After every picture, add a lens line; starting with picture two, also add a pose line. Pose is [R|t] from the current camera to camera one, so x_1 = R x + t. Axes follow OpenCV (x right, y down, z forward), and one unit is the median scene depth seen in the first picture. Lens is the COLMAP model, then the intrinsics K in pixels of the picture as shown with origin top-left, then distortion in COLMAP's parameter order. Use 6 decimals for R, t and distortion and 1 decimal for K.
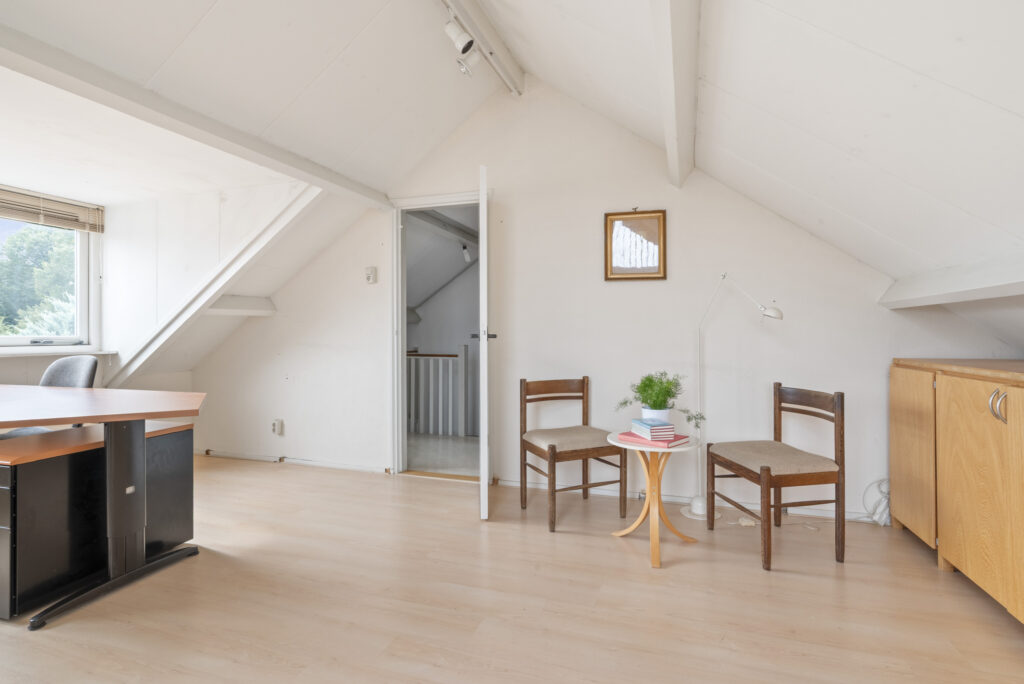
lens RADIAL K [[521.1, 0, 512.2], [0, 521.1, 327.8], [0, 0, 1]] dist [0.000182, -0.000567]
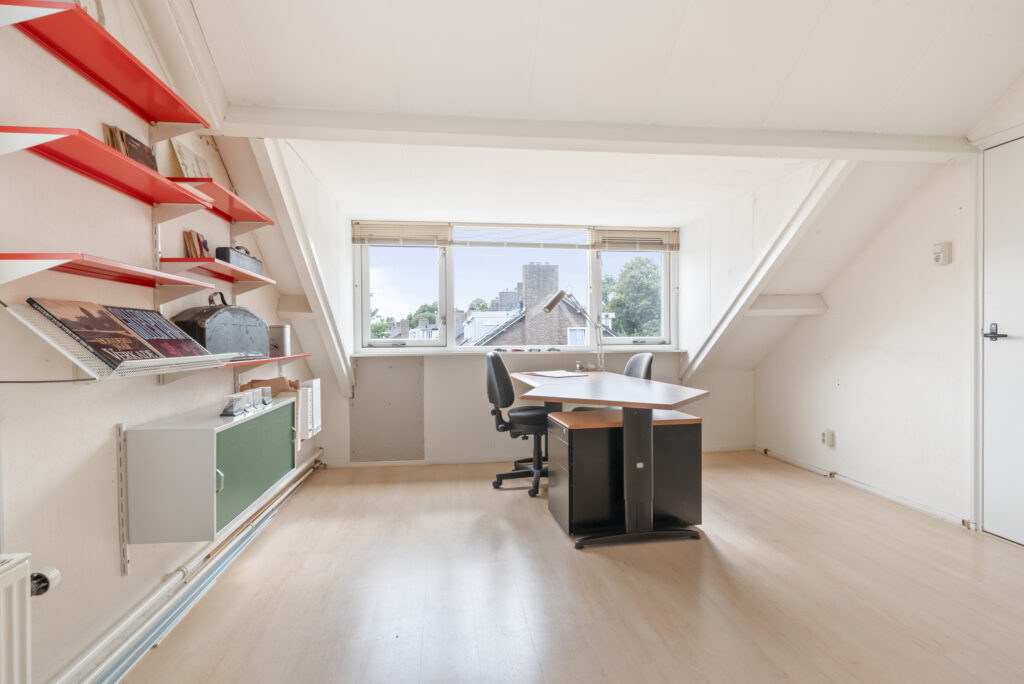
lens RADIAL K [[535.3, 0, 512.0], [0, 535.3, 342.0], [0, 0, 1]] dist [-0.000856, 0.000199]
pose [[0.436957, 0.006373, -0.899460, 0.161154], [0.019304, 0.999678, 0.016461, -0.000276], [0.899275, -0.024556, 0.436694, 0.129019]]
